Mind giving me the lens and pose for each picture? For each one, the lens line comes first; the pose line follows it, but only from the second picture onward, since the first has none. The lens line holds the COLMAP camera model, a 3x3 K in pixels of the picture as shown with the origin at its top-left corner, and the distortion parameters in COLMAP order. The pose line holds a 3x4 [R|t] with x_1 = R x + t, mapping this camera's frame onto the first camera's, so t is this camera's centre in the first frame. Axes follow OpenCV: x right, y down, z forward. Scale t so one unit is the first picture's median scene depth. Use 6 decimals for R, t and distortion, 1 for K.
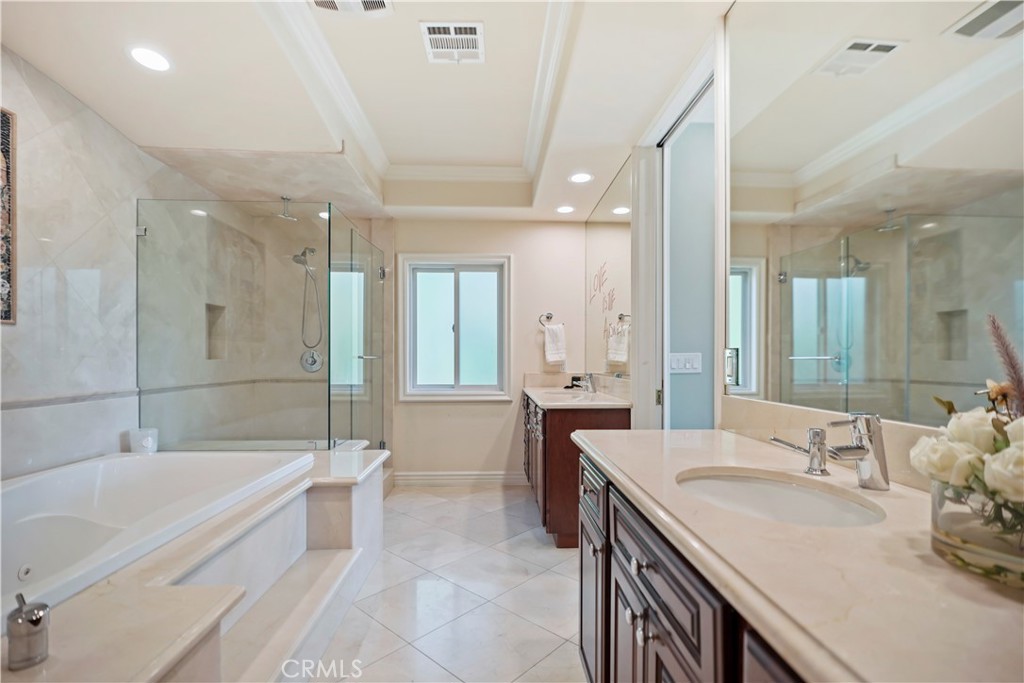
lens RADIAL K [[468.9, 0, 510.9], [0, 468.9, 349.6], [0, 0, 1]] dist [0.000234, 0.000017]
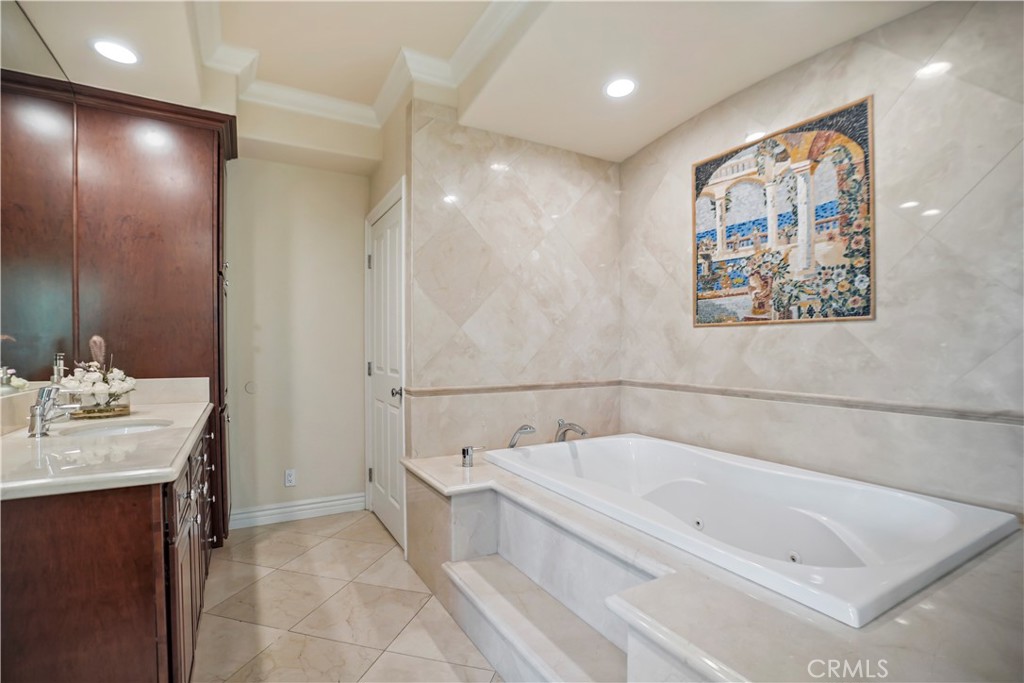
lens RADIAL K [[468.9, 0, 513.3], [0, 468.9, 347.8], [0, 0, 1]] dist [0.000234, 0.000017]
pose [[-0.881173, -0.003044, -0.472784, 0.011914], [0.001055, 0.999964, -0.008405, 0.009355], [0.472793, -0.007905, -0.881138, 1.497233]]
